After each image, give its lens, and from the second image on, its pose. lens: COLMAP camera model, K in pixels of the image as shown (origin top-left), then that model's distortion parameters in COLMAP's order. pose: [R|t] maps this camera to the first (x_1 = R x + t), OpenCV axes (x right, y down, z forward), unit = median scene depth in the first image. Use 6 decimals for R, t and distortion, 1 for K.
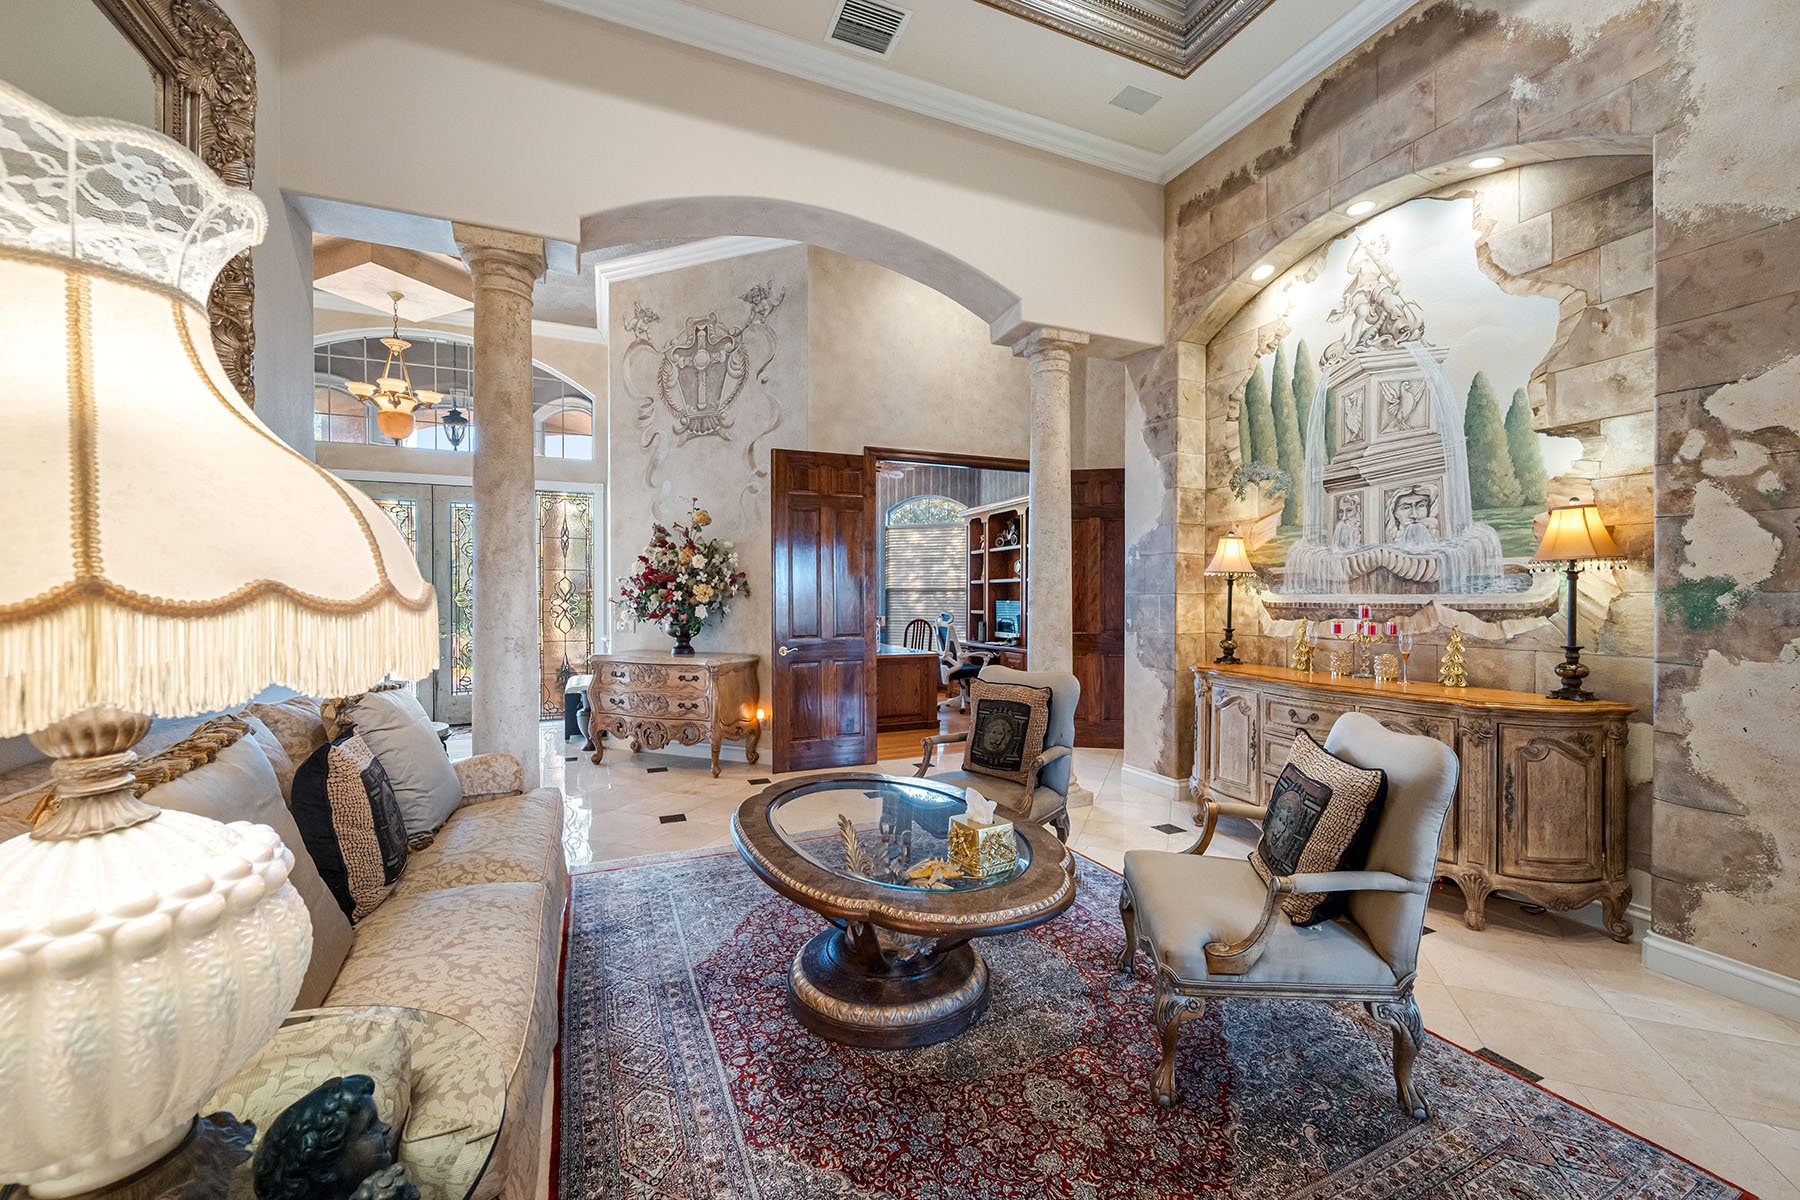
lens RADIAL K [[710.8, 0, 903.8], [0, 710.8, 599.8], [0, 0, 1]] dist [0.001725, -0.000623]
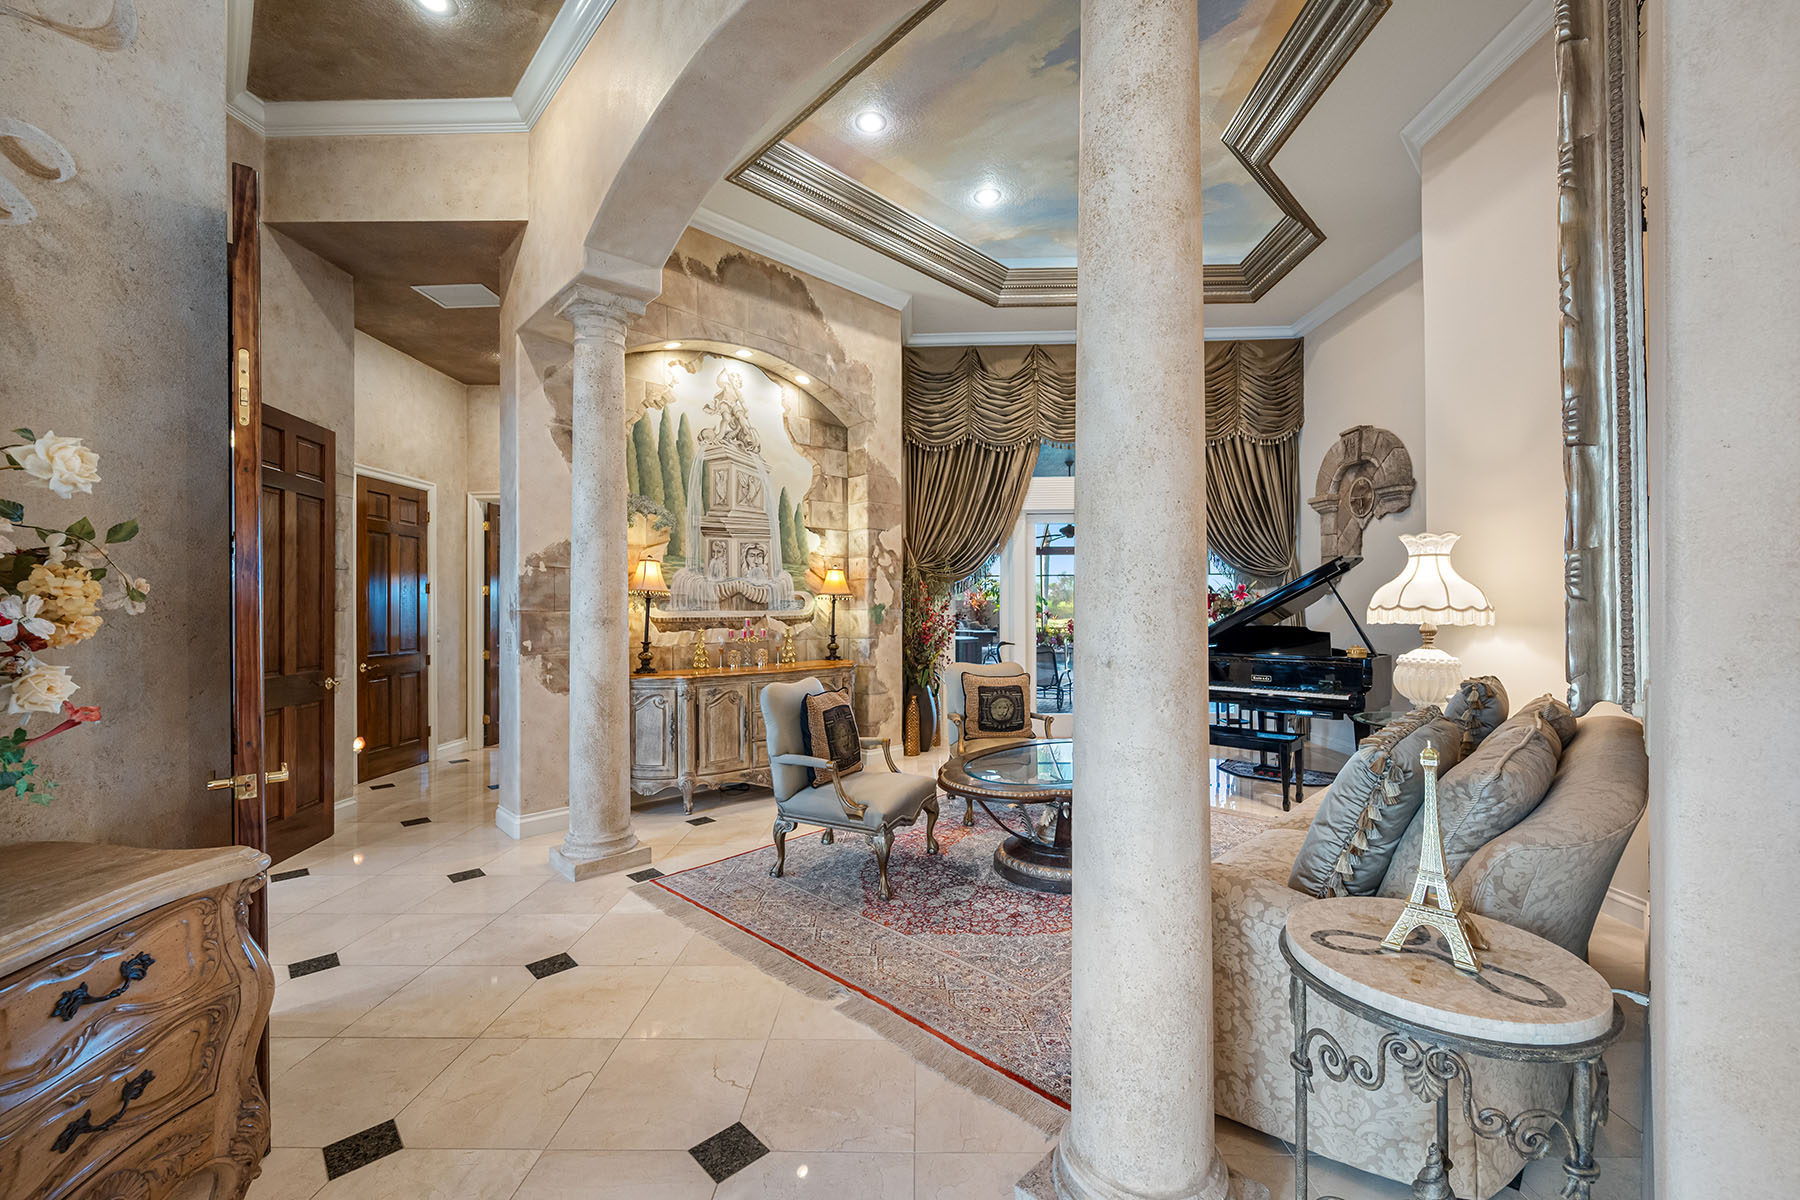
lens RADIAL K [[710.8, 0, 902.5], [0, 710.8, 606.1], [0, 0, 1]] dist [0.001725, -0.000623]
pose [[-0.354226, 0.008350, 0.935123, -0.818606], [0.011937, 0.999919, -0.004407, -0.006553], [-0.935084, 0.009602, -0.354297, 1.144298]]
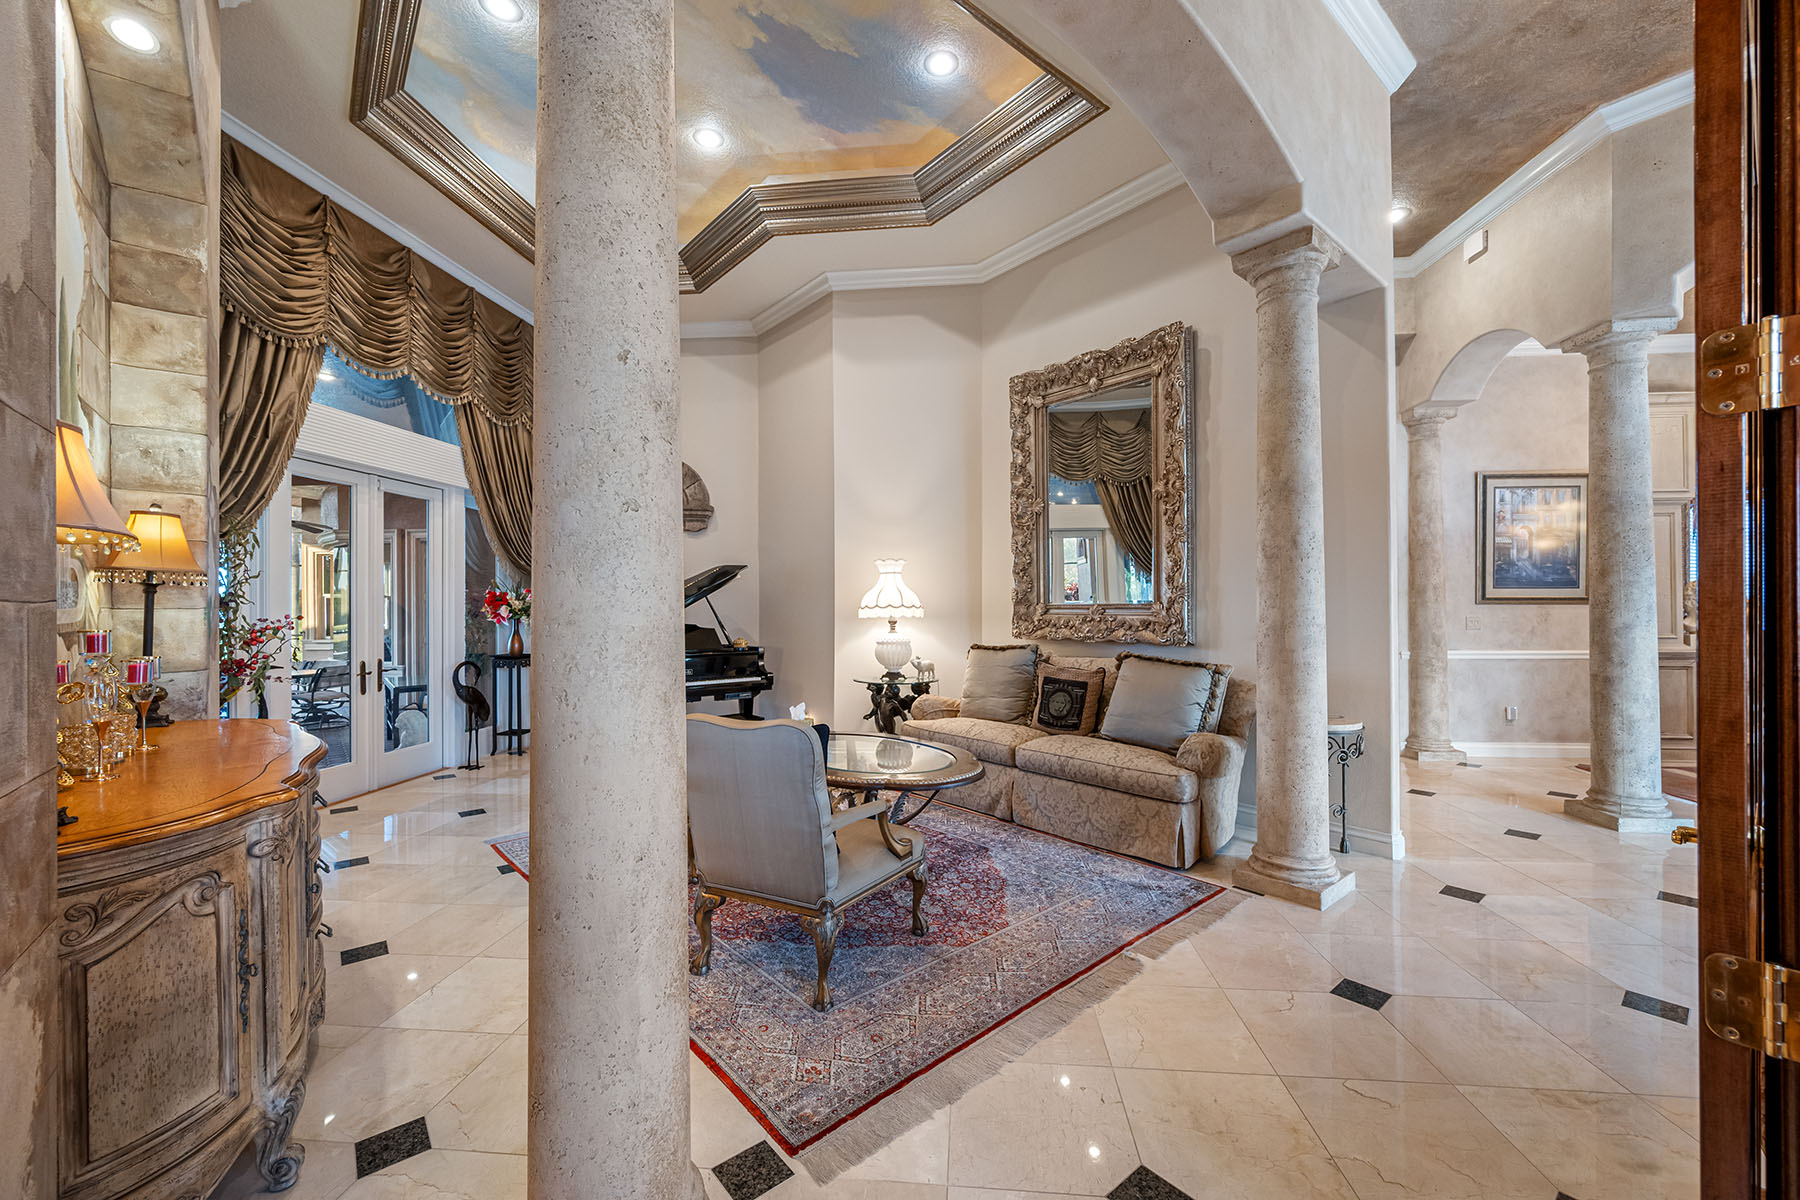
lens RADIAL K [[710.8, 0, 906.1], [0, 710.8, 602.6], [0, 0, 1]] dist [0.001725, -0.000623]
pose [[-0.958136, 0.005090, -0.286268, 0.202978], [0.005258, 0.999986, 0.000184, -0.008463], [0.286265, -0.001329, -0.958150, 1.573112]]
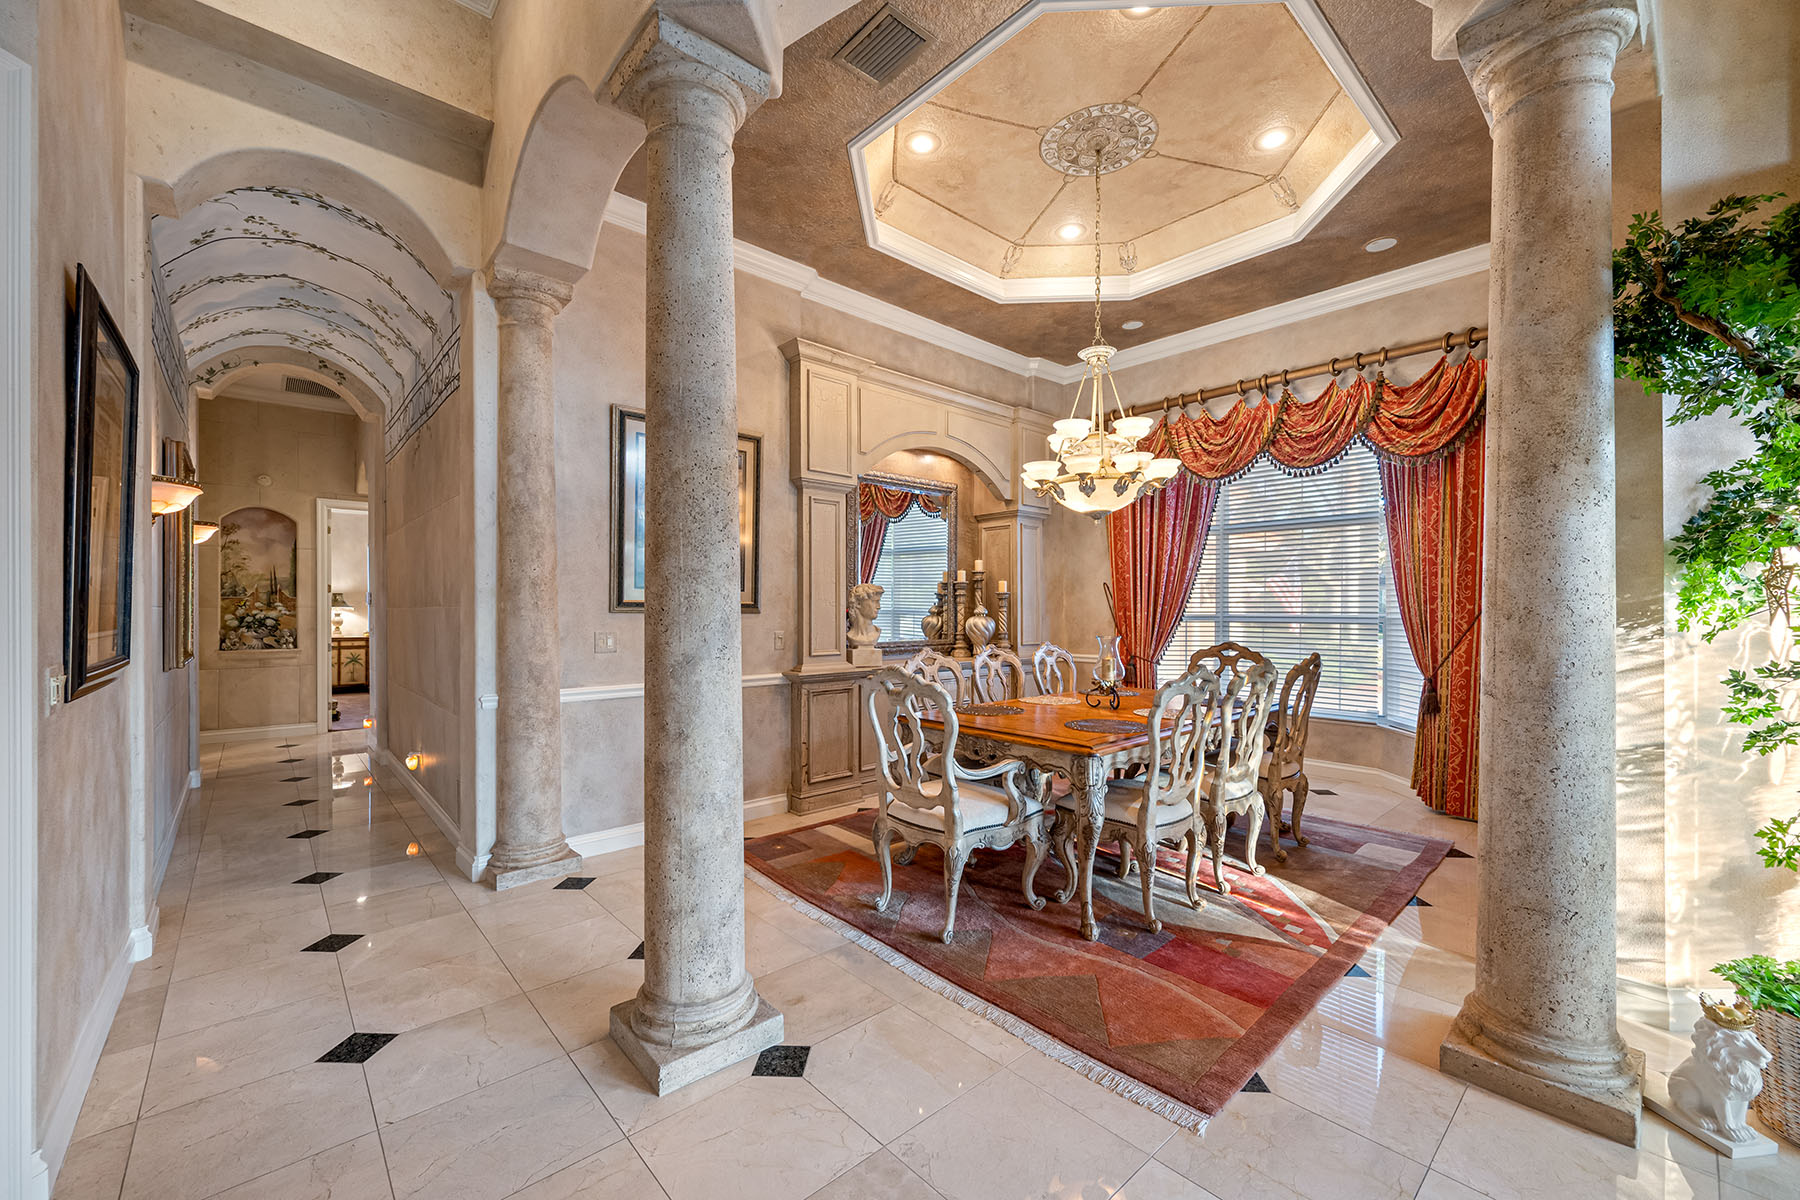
lens RADIAL K [[710.8, 0, 899.4], [0, 710.8, 609.7], [0, 0, 1]] dist [0.001725, -0.000623]
pose [[-0.439843, -0.000019, -0.898075, -0.737599], [-0.005210, 0.999983, 0.002530, -0.006630], [0.898060, 0.005792, -0.439836, 1.231609]]
